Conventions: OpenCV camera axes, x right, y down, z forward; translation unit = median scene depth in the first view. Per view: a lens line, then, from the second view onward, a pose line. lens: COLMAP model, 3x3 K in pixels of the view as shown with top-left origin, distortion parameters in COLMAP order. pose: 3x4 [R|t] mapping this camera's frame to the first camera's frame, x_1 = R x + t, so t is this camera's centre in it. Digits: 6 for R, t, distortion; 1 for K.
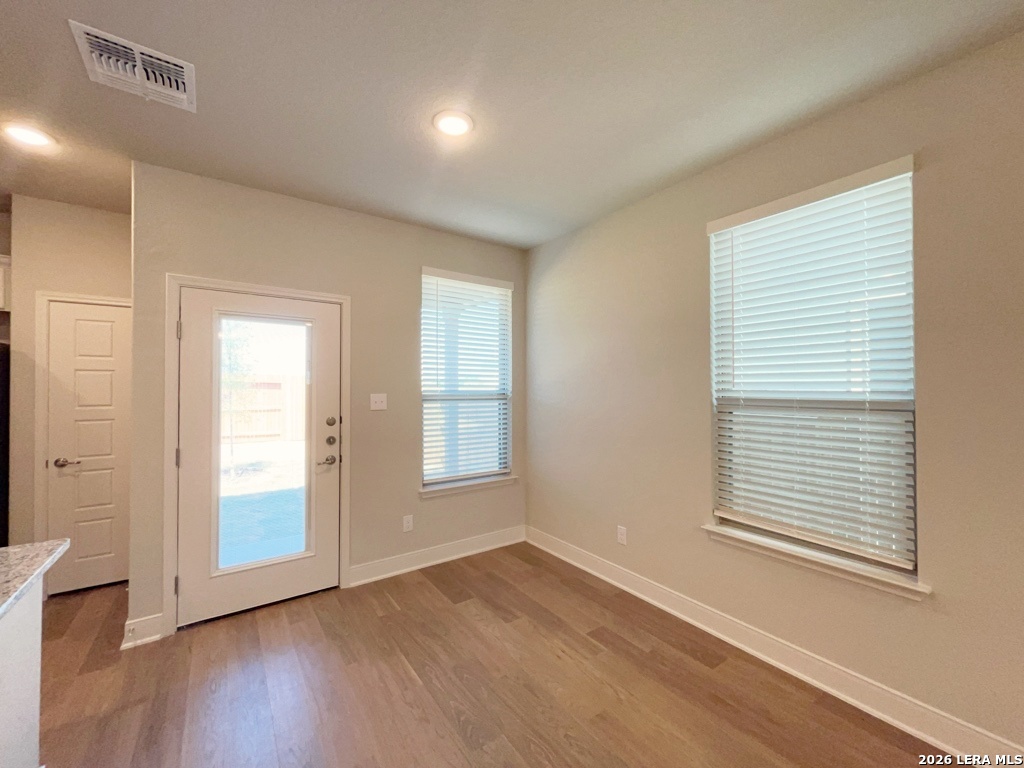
lens RADIAL K [[414.4, 0, 512.0], [0, 414.4, 384.0], [0, 0, 1]] dist [-0.000945, 0.000163]
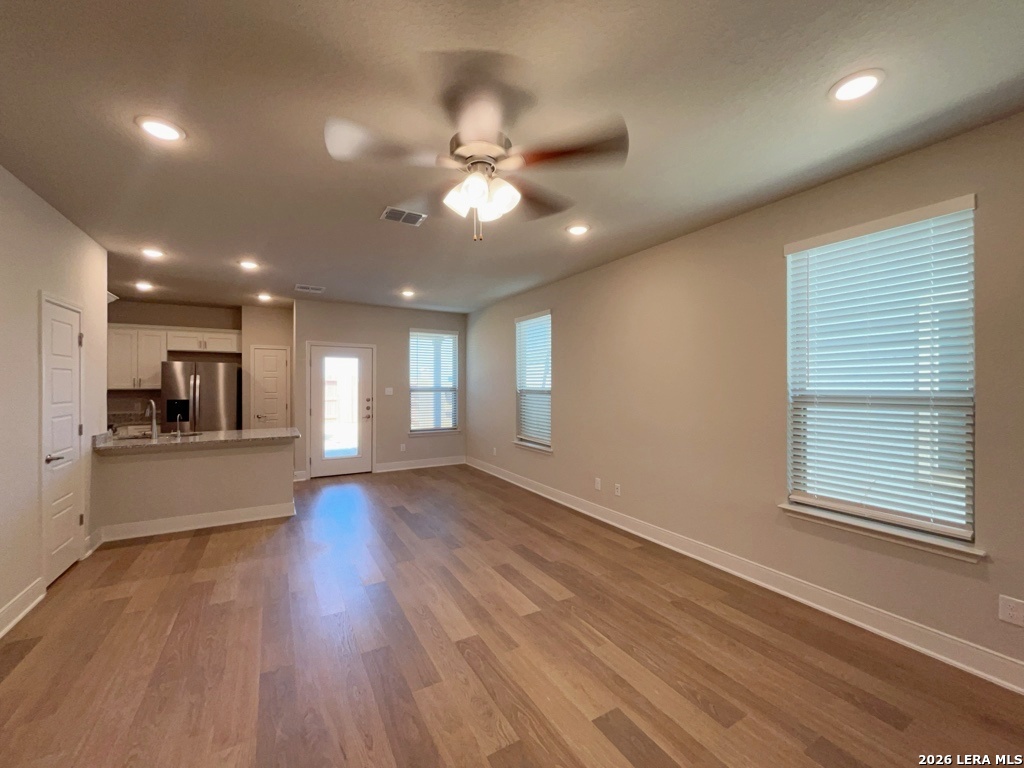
lens RADIAL K [[413.5, 0, 515.7], [0, 413.5, 386.5], [0, 0, 1]] dist [-0.000298, -0.000003]
pose [[0.996071, 0.002095, -0.088530, 0.607554], [-0.001051, 0.999929, 0.011836, -0.011799], [0.088548, -0.011697, 0.996003, -1.267238]]
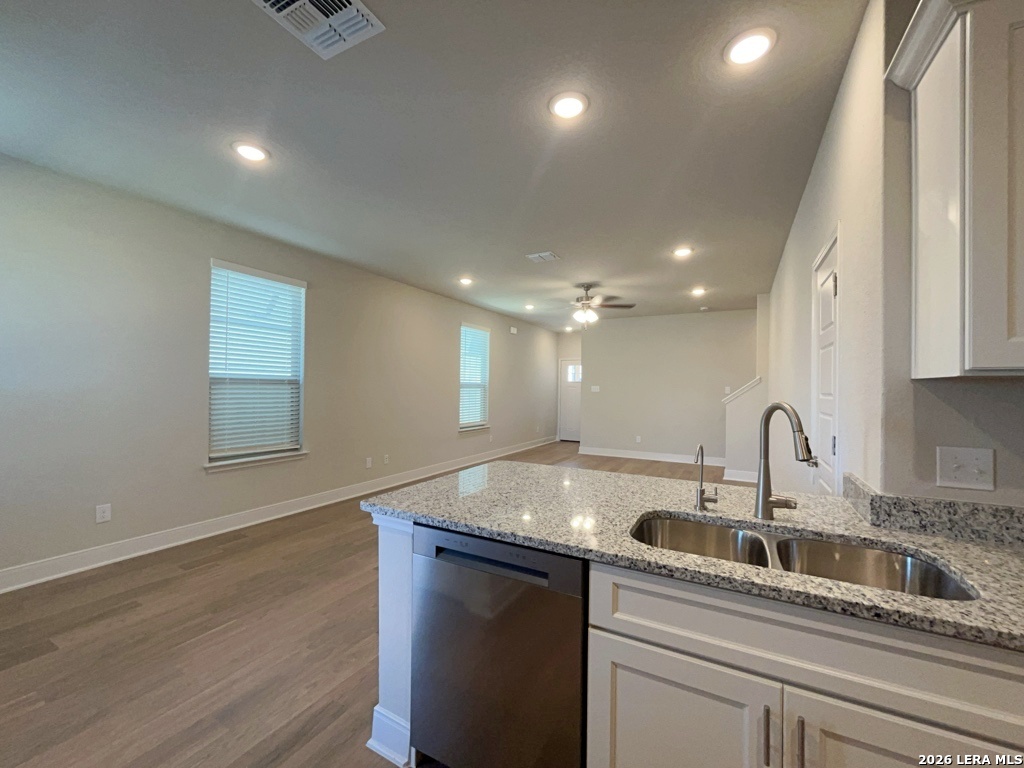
lens RADIAL K [[413.5, 0, 515.7], [0, 413.5, 386.5], [0, 0, 1]] dist [-0.000298, -0.000003]
pose [[-0.446410, -0.001317, 0.894827, -1.141120], [-0.019343, 0.999779, -0.008178, 0.049298], [-0.894619, -0.020959, -0.446337, 0.592349]]
